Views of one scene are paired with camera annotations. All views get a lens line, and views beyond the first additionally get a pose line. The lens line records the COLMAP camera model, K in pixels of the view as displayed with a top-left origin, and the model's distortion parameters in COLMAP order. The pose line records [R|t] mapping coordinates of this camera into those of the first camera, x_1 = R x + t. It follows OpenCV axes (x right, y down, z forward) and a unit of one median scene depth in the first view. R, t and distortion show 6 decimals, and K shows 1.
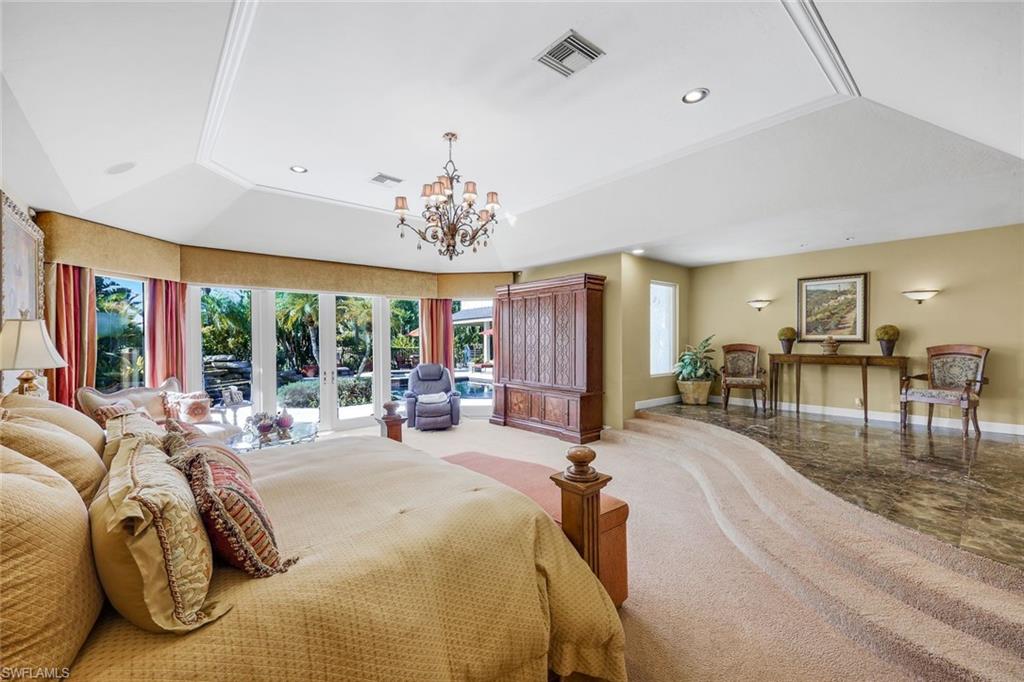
lens RADIAL K [[418.9, 0, 512.0], [0, 418.9, 341.0], [0, 0, 1]] dist [-0.000513, -0.000086]
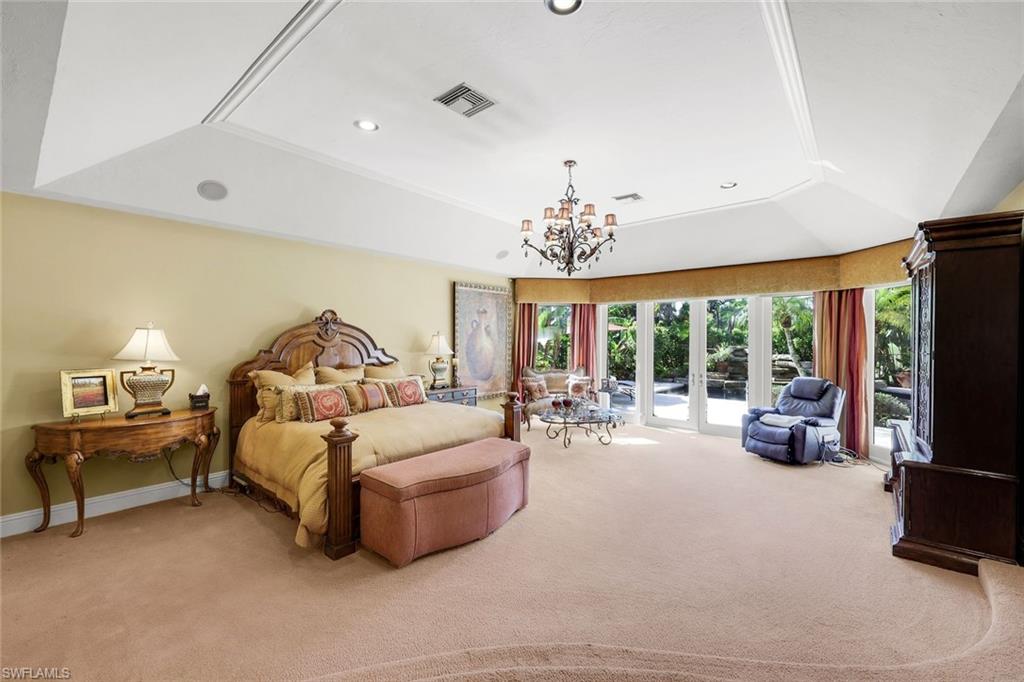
lens RADIAL K [[413.1, 0, 512.0], [0, 413.1, 341.0], [0, 0, 1]] dist [0.000168, 0.000011]
pose [[0.156290, 0.017358, -0.987559, 0.749146], [-0.010153, 0.999821, 0.015967, -0.031172], [0.987659, 0.007532, 0.156439, 0.563473]]
